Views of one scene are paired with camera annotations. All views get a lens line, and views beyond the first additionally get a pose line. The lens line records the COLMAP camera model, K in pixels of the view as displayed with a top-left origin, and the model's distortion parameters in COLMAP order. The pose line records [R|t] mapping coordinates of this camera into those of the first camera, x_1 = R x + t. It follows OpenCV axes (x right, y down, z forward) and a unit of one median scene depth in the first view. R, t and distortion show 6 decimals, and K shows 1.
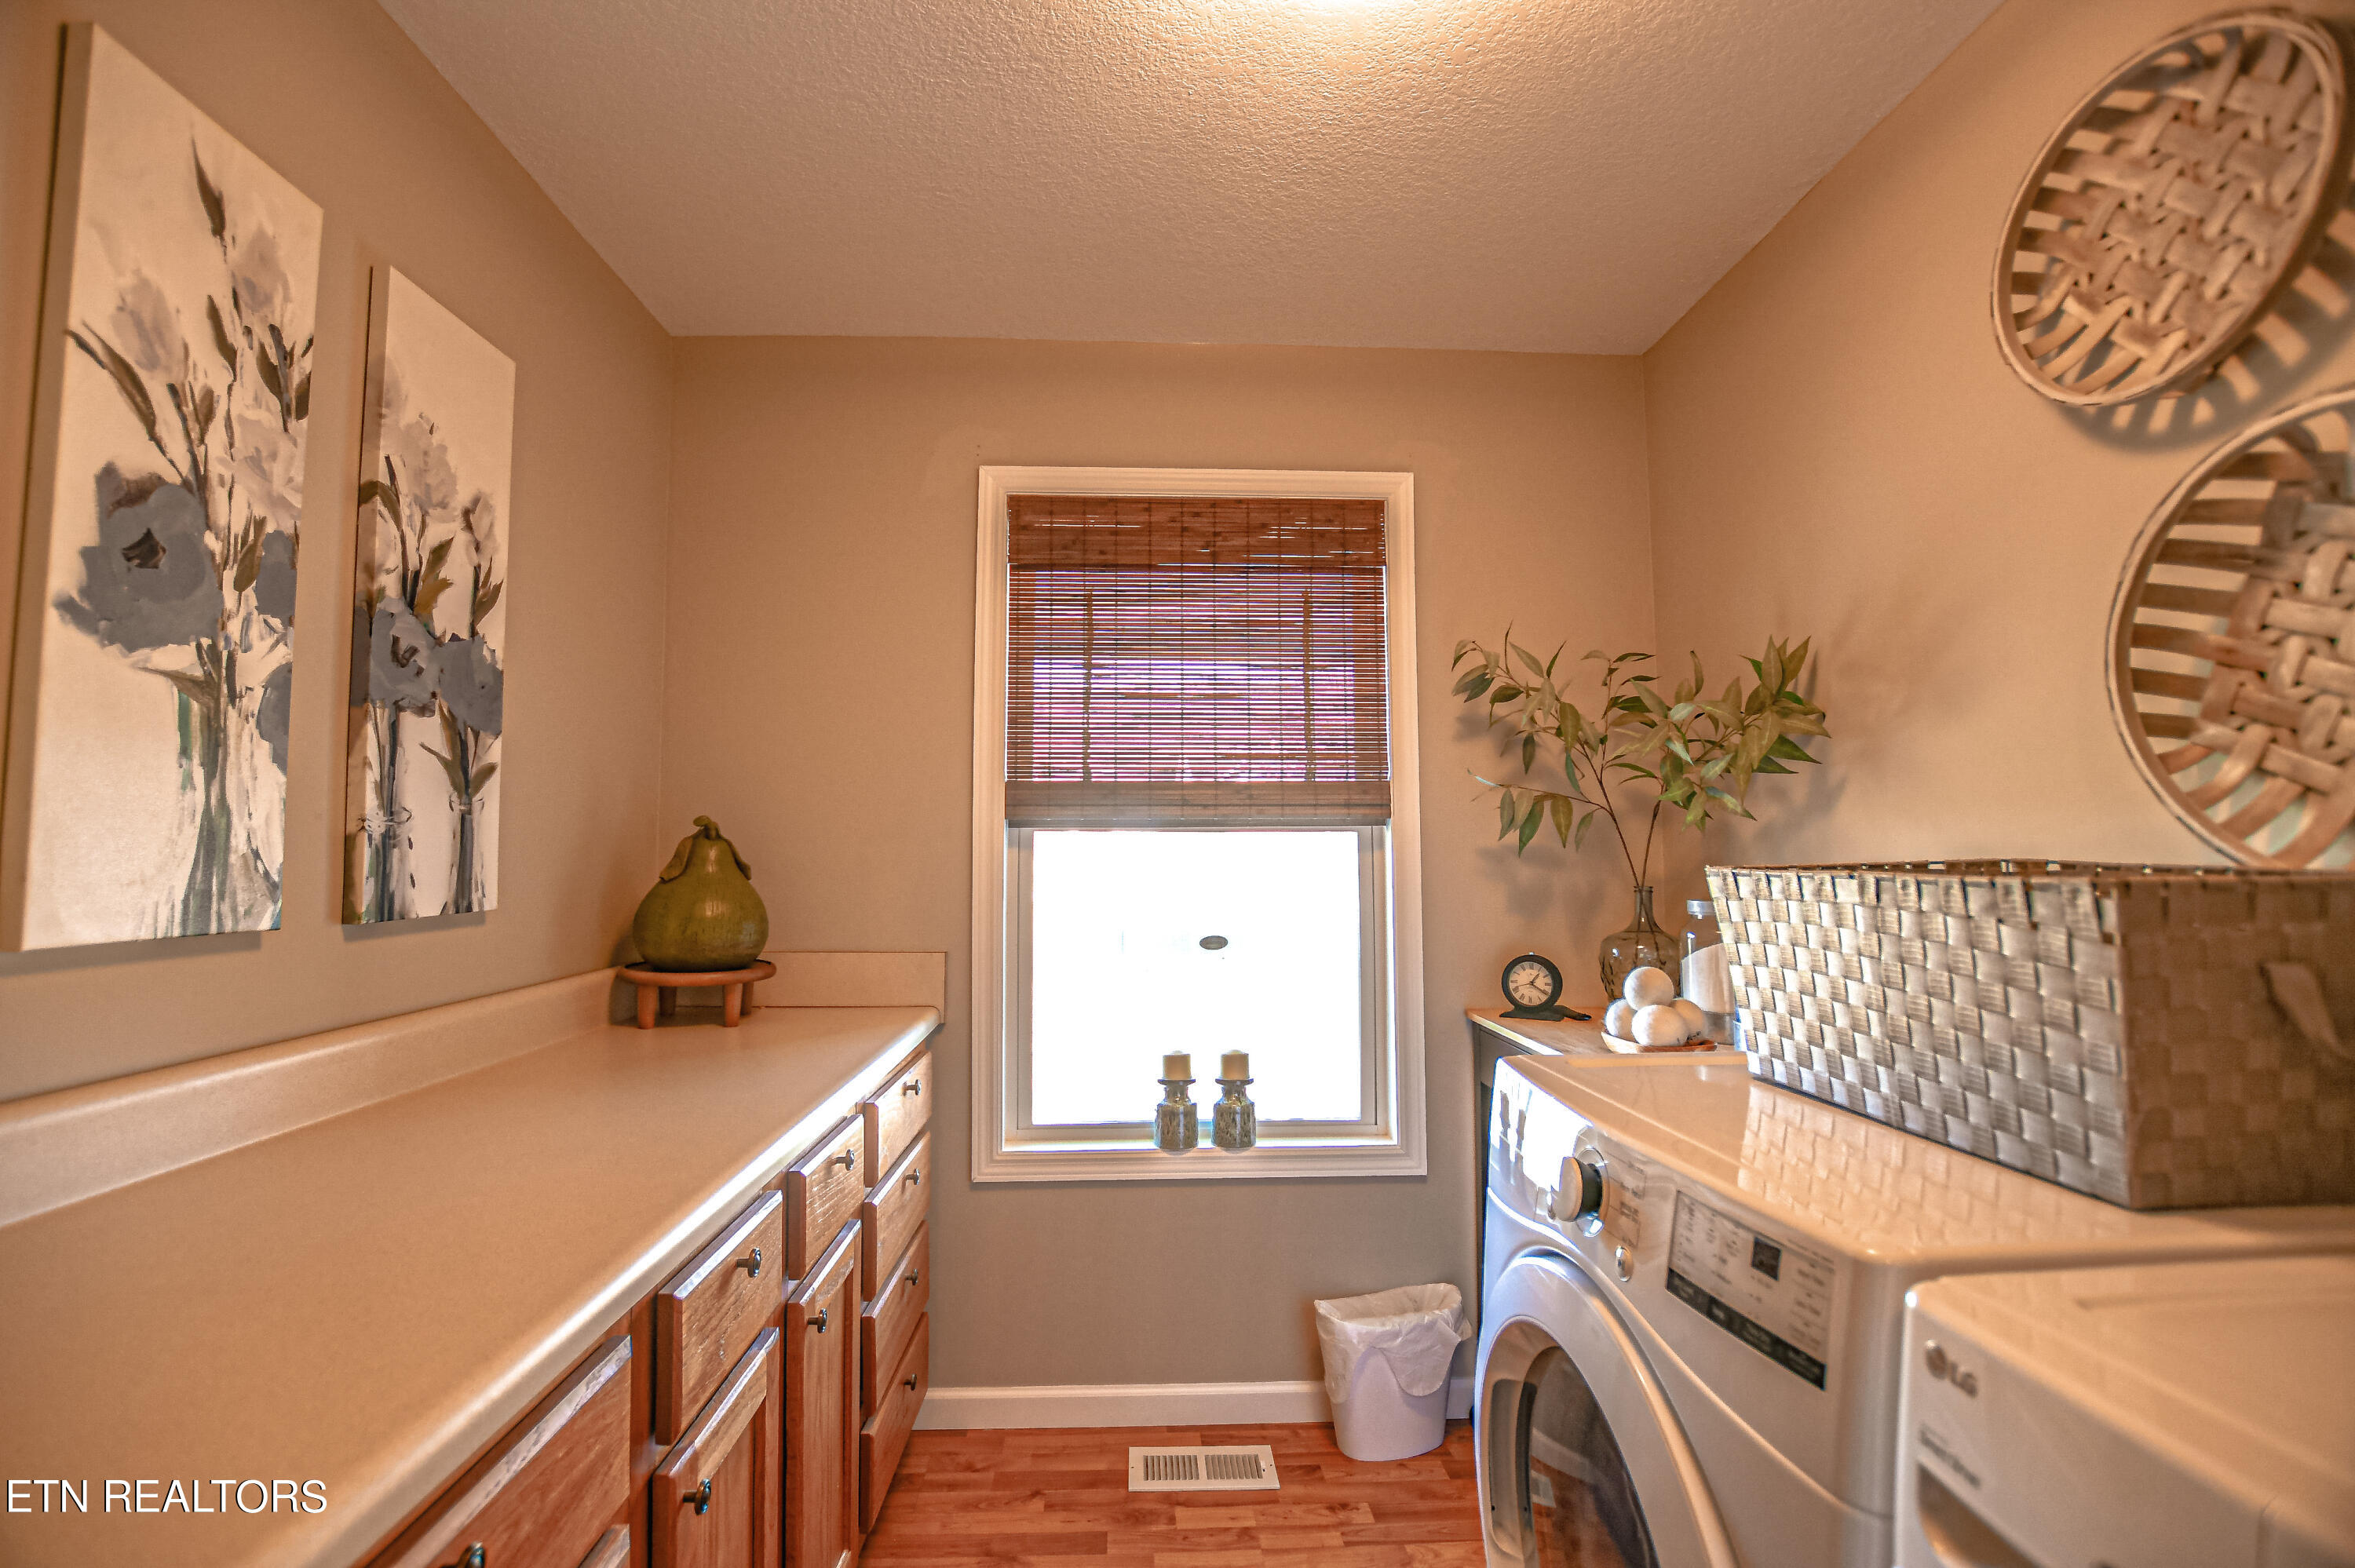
lens RADIAL K [[1036.9, 0, 1154.6], [0, 1036.9, 787.7], [0, 0, 1]] dist [-0.036391, 0.005976]
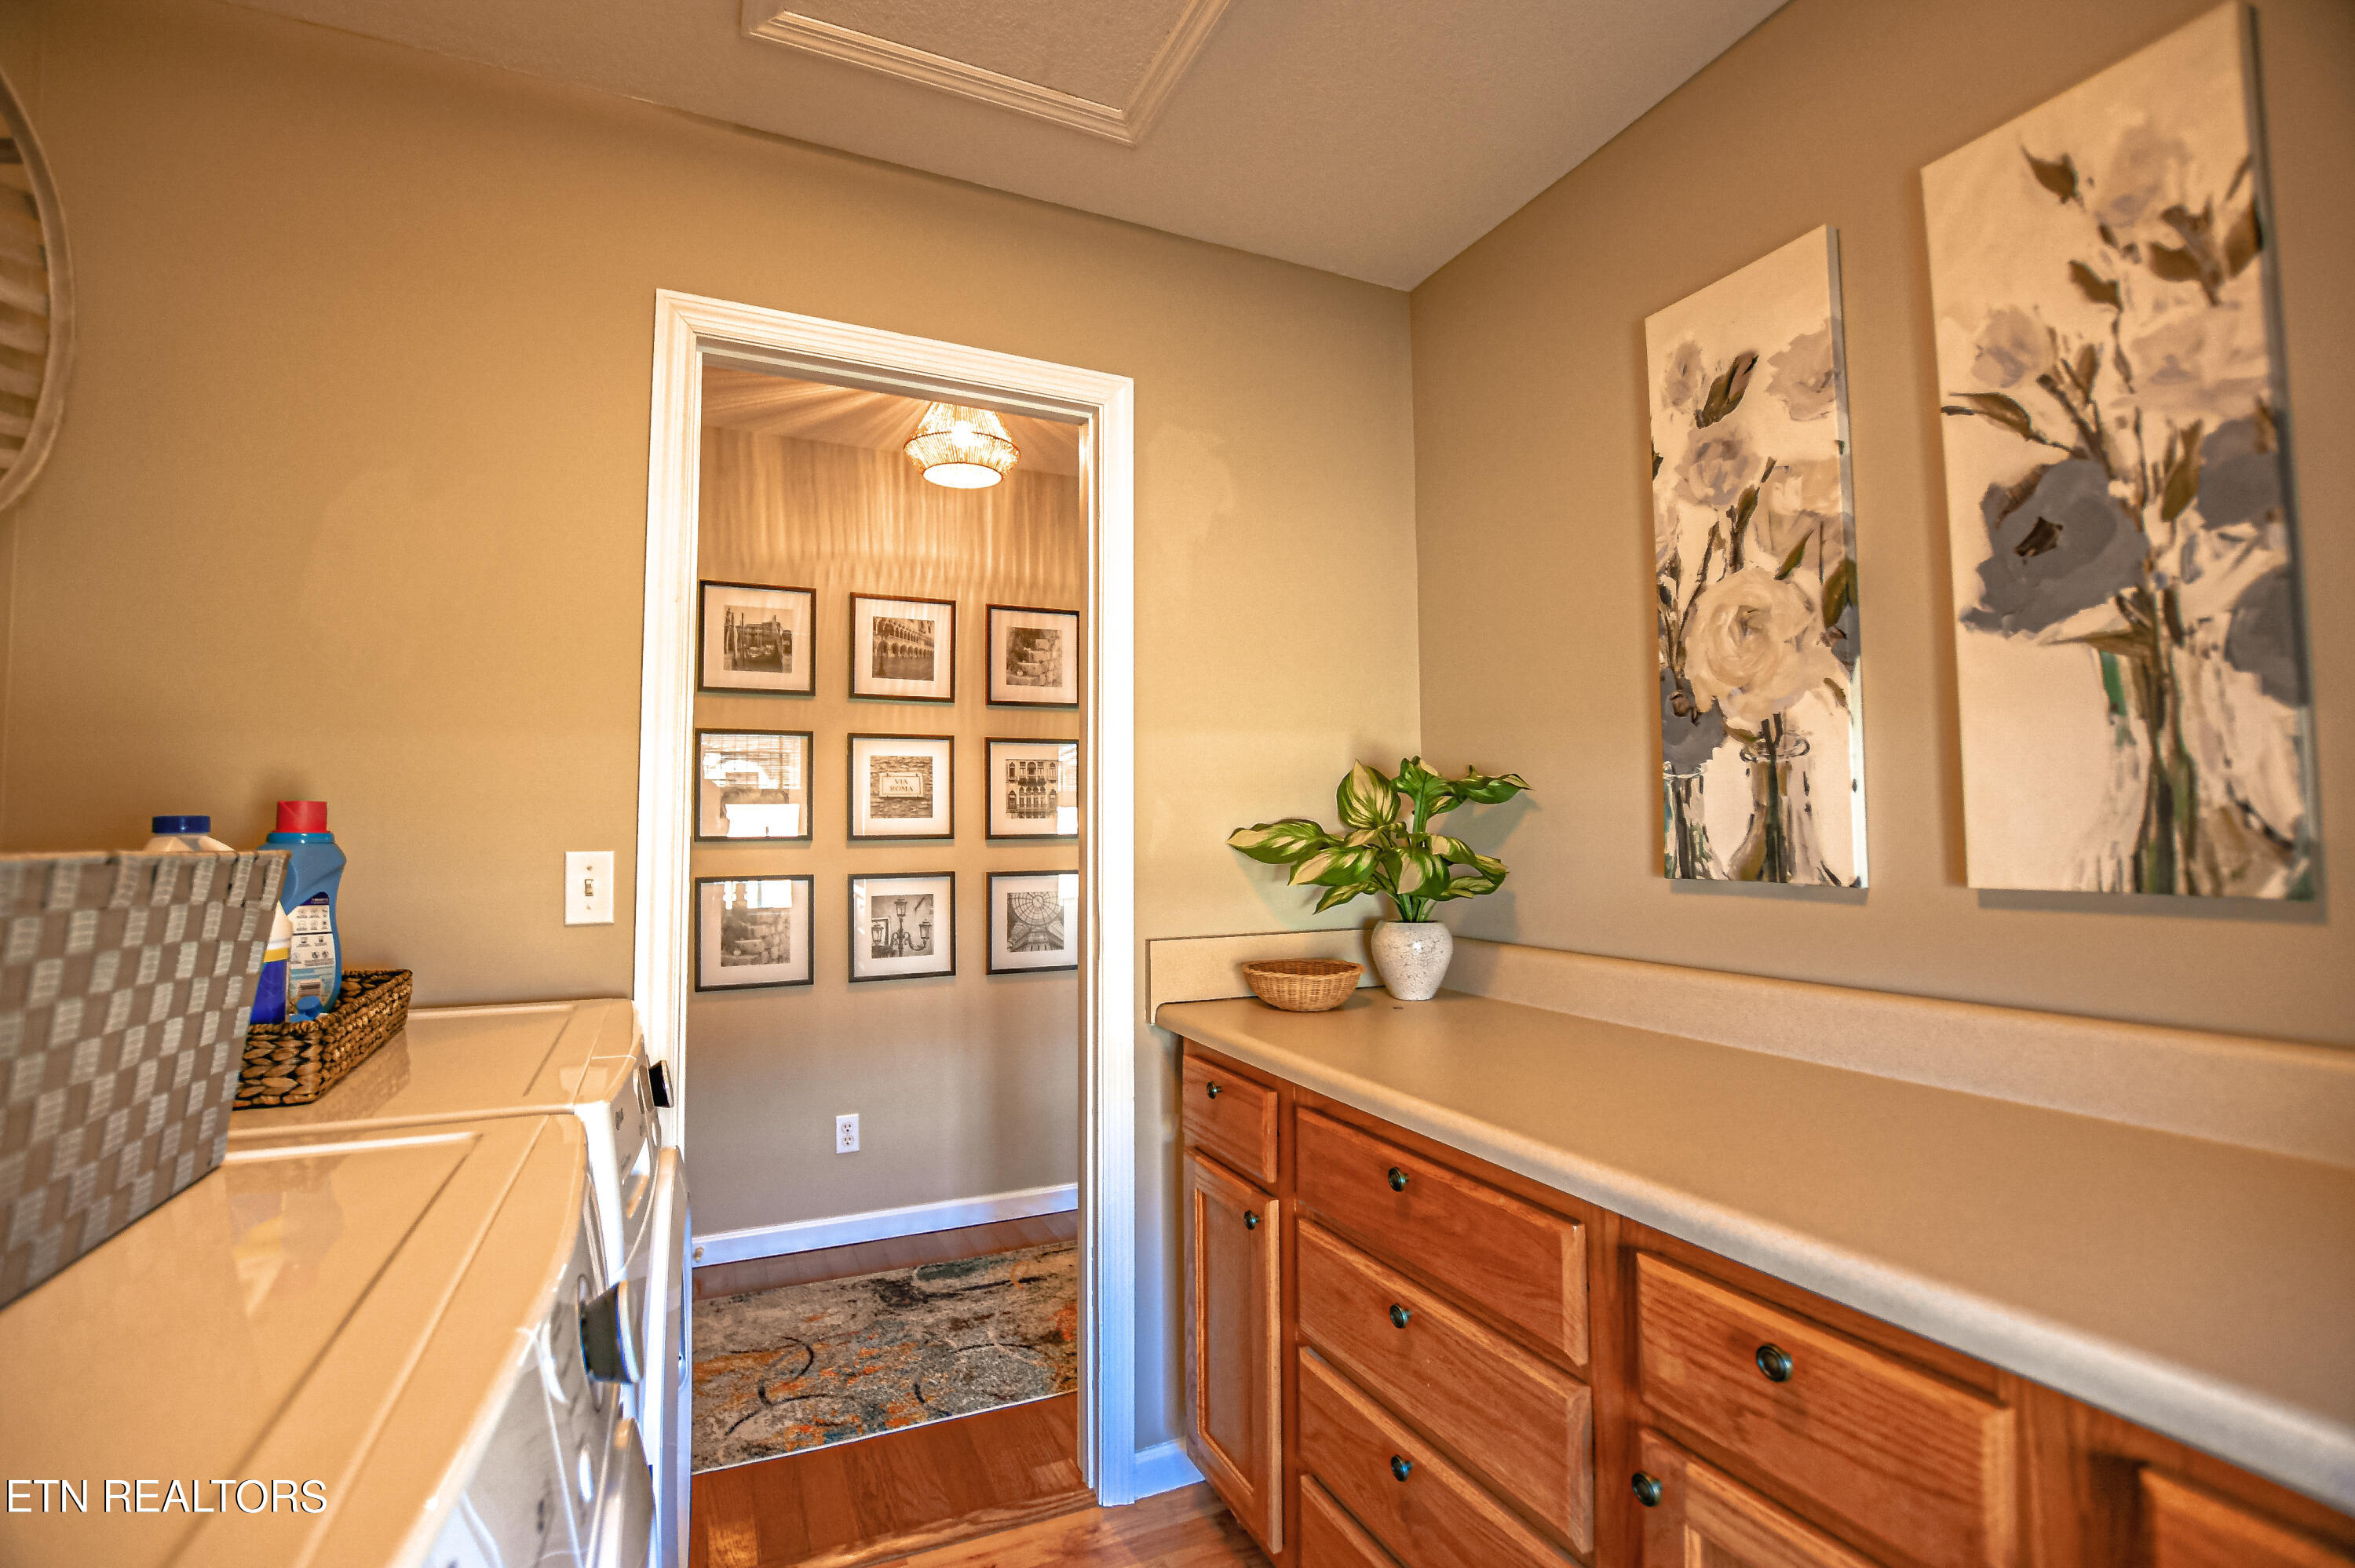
lens RADIAL K [[1036.9, 0, 1154.6], [0, 1036.9, 787.7], [0, 0, 1]] dist [-0.036391, 0.005976]
pose [[-0.925651, -0.008992, -0.378272, 0.068228], [0.035690, 0.993185, -0.110945, 0.027254], [0.376692, -0.116197, -0.919022, 0.353043]]
